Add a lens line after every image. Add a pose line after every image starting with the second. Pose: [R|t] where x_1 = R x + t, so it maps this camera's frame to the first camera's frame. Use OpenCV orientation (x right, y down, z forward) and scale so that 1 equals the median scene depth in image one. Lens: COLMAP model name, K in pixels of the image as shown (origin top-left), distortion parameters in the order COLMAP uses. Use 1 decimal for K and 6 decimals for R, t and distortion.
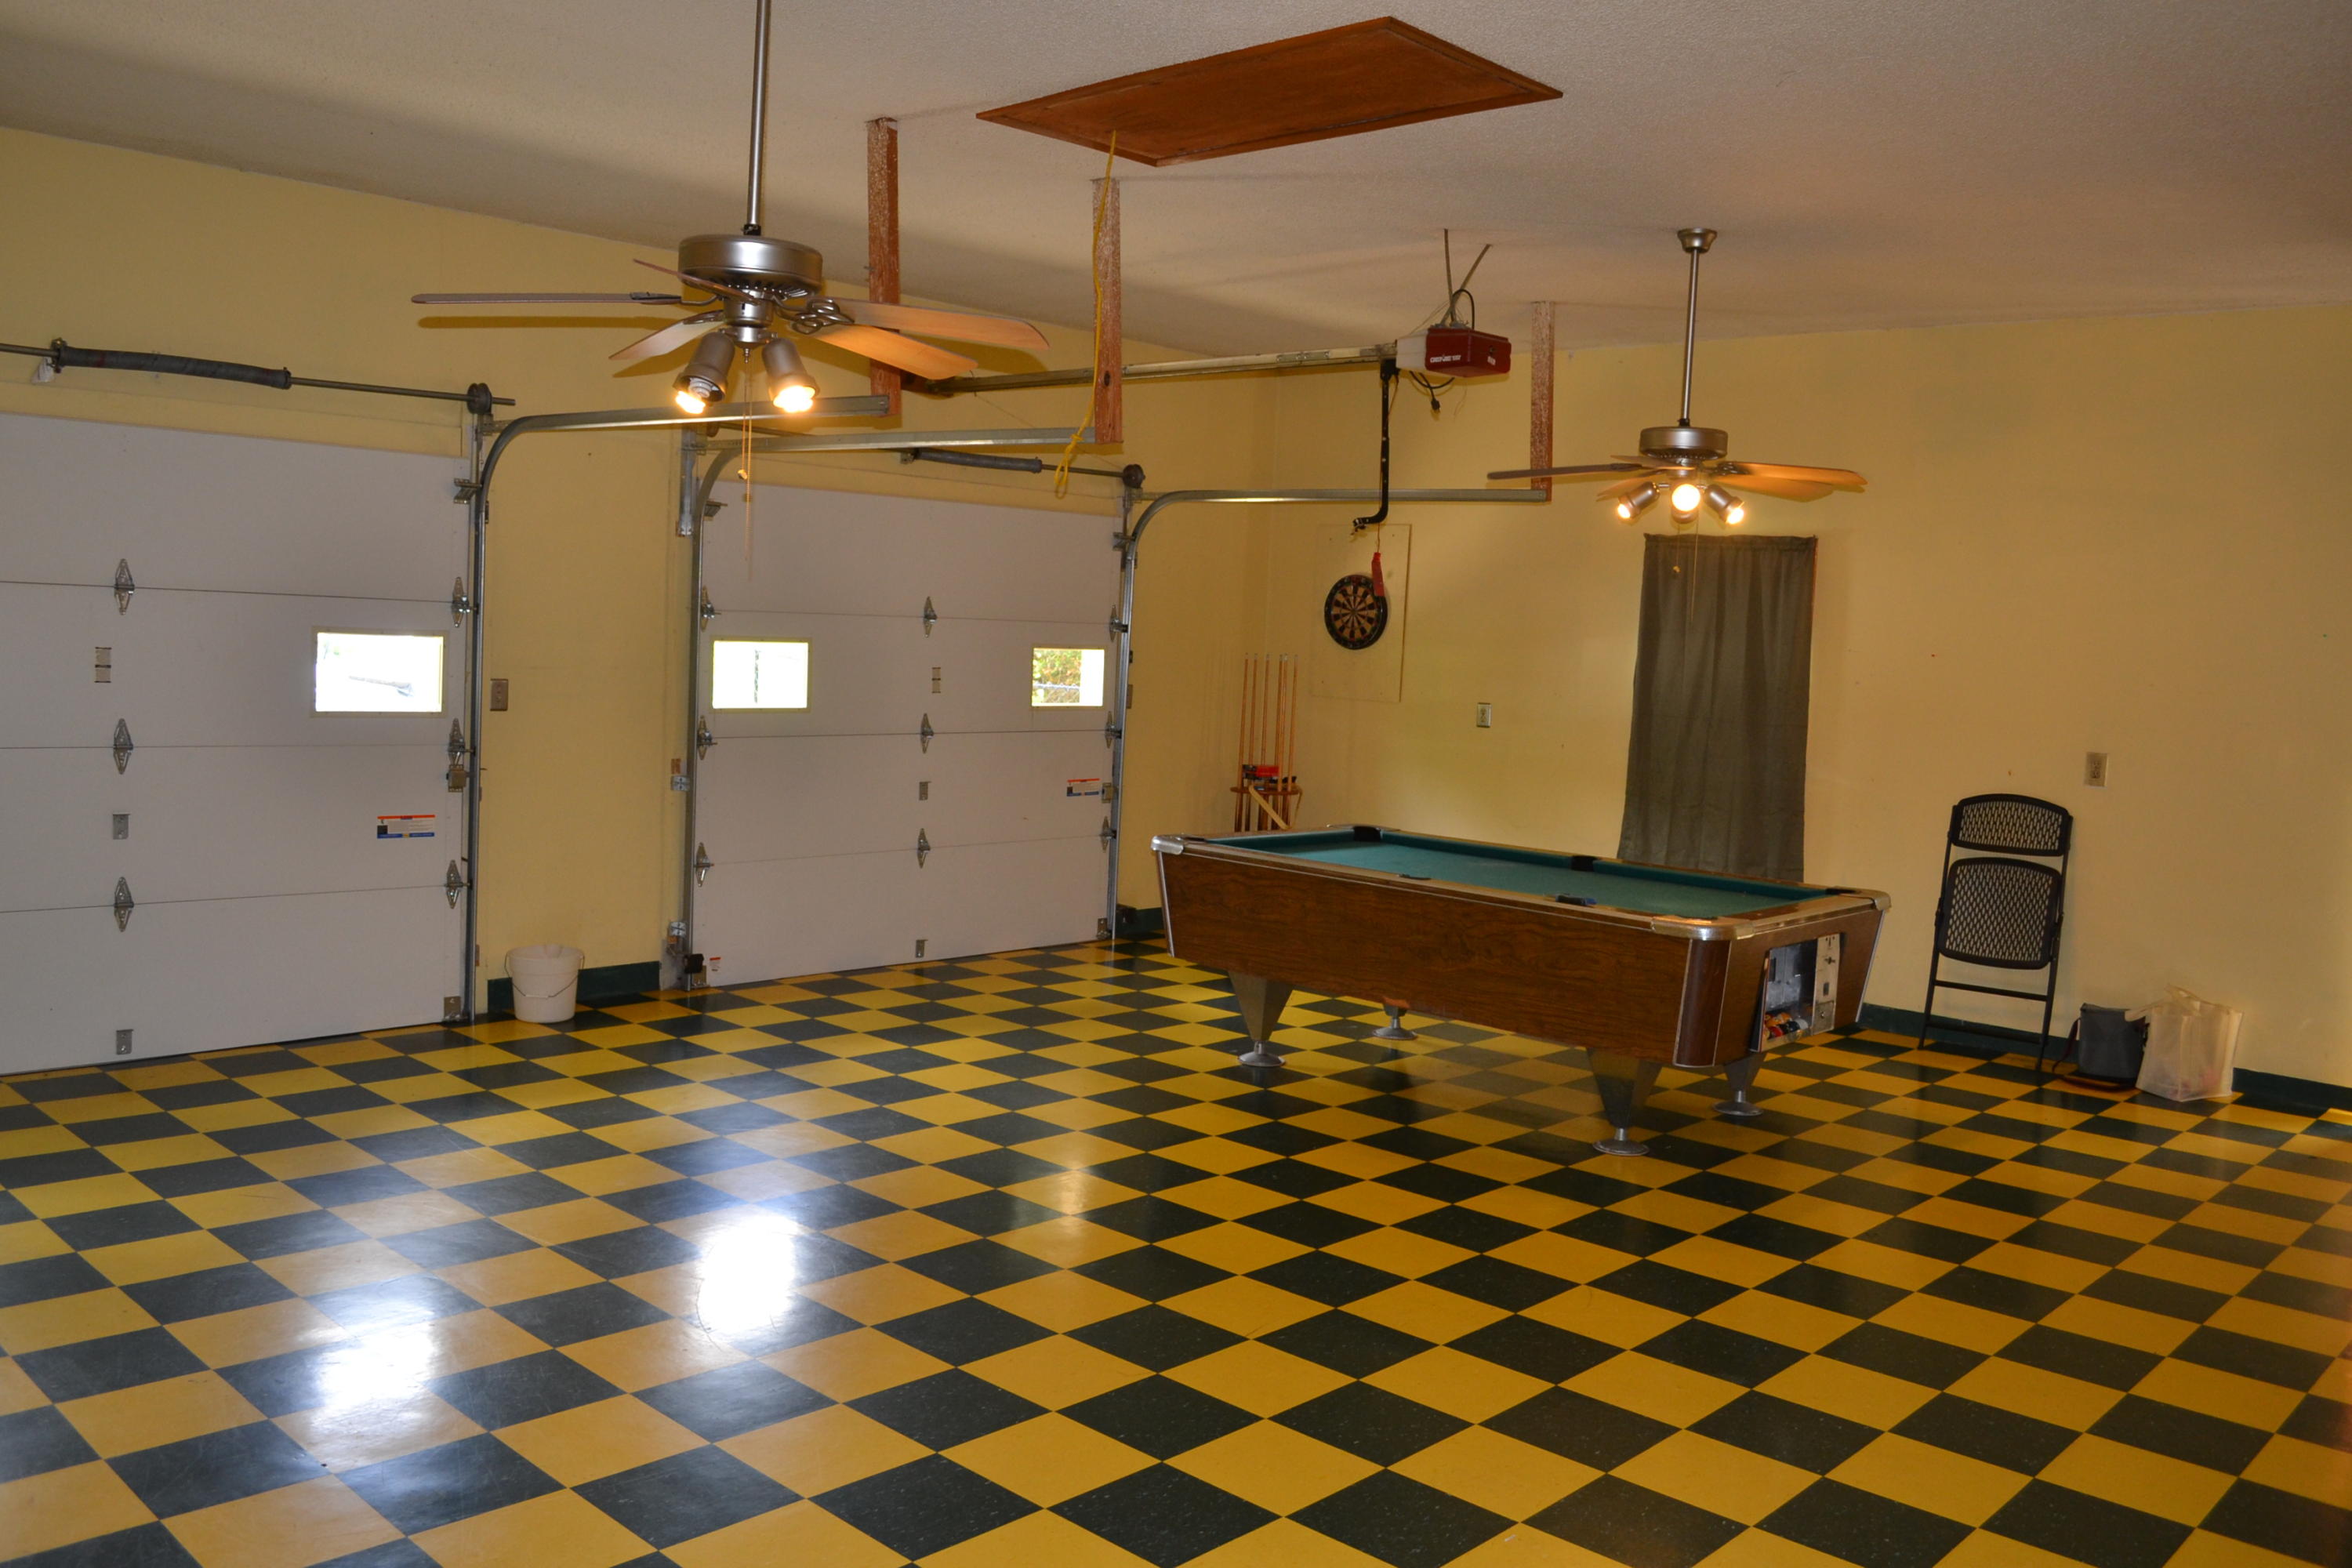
lens RADIAL K [[1880.2, 0, 1161.6], [0, 1880.2, 766.4], [0, 0, 1]] dist [-0.076605, 0.005782]
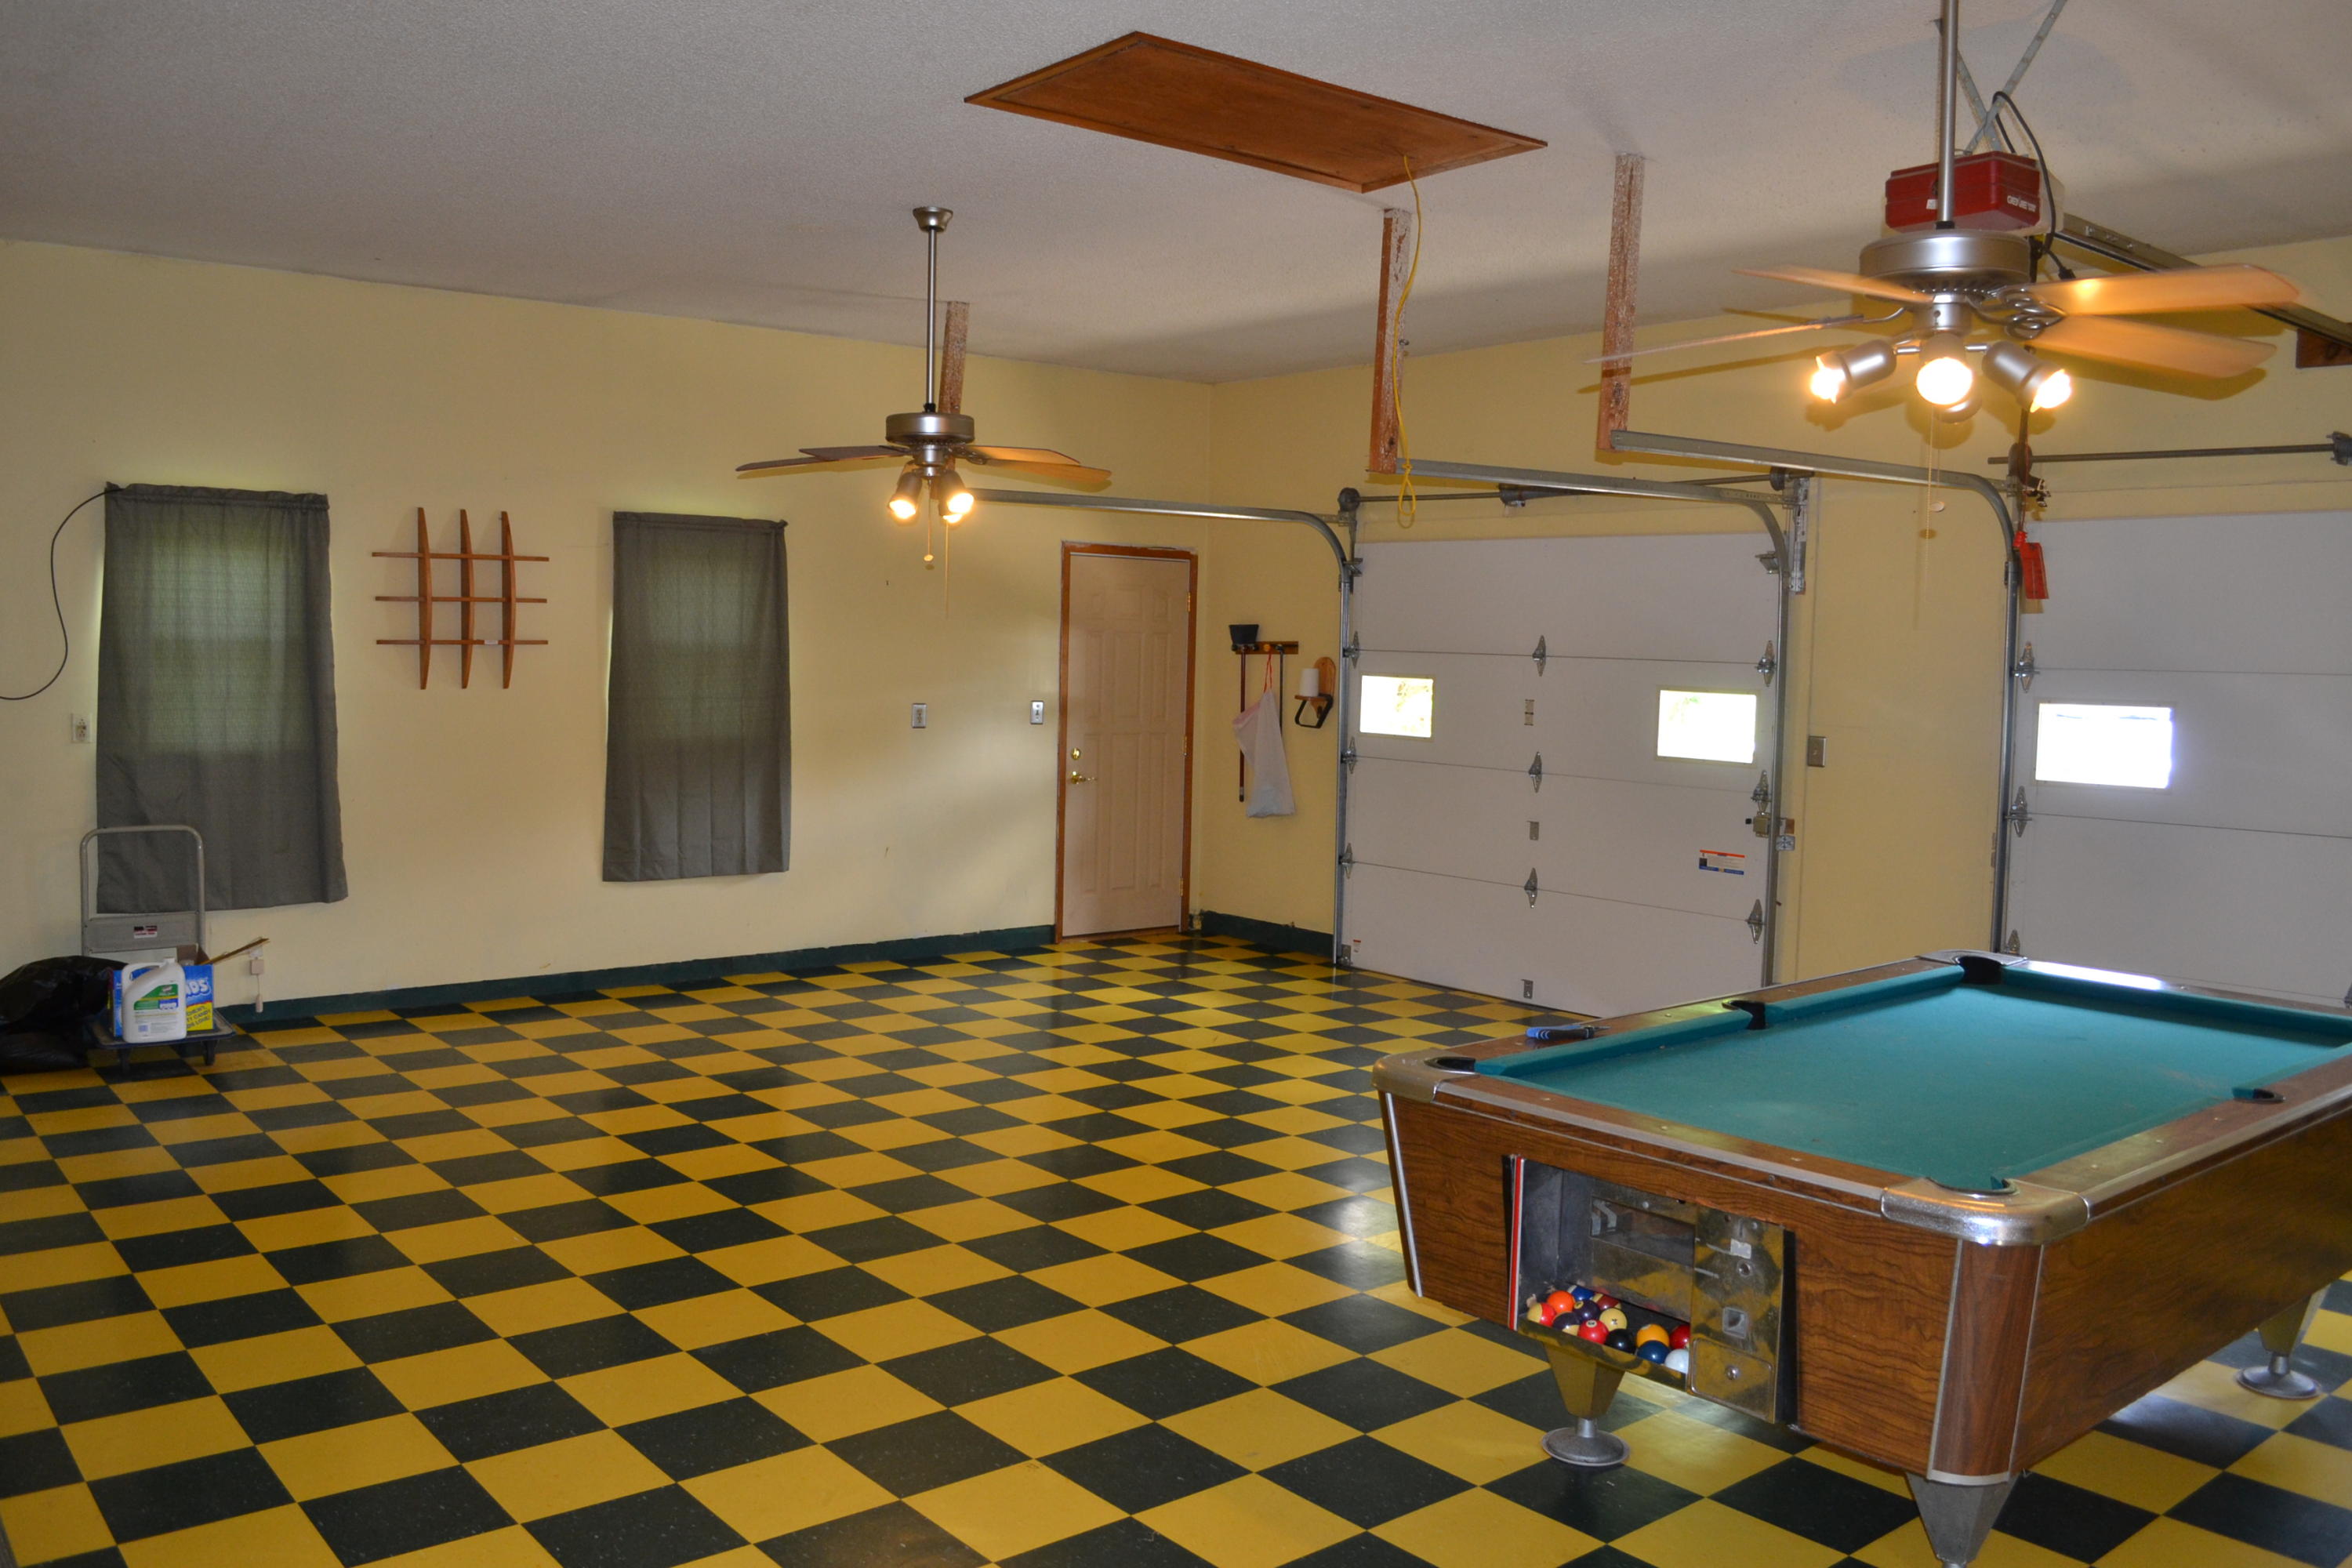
lens RADIAL K [[1880.2, 0, 1157.9], [0, 1880.2, 791.1], [0, 0, 1]] dist [-0.076605, 0.005782]
pose [[-0.106223, 0.033705, -0.993771, 0.786020], [-0.095391, 0.994470, 0.043925, -0.028996], [0.989756, 0.099462, -0.102421, 0.803177]]
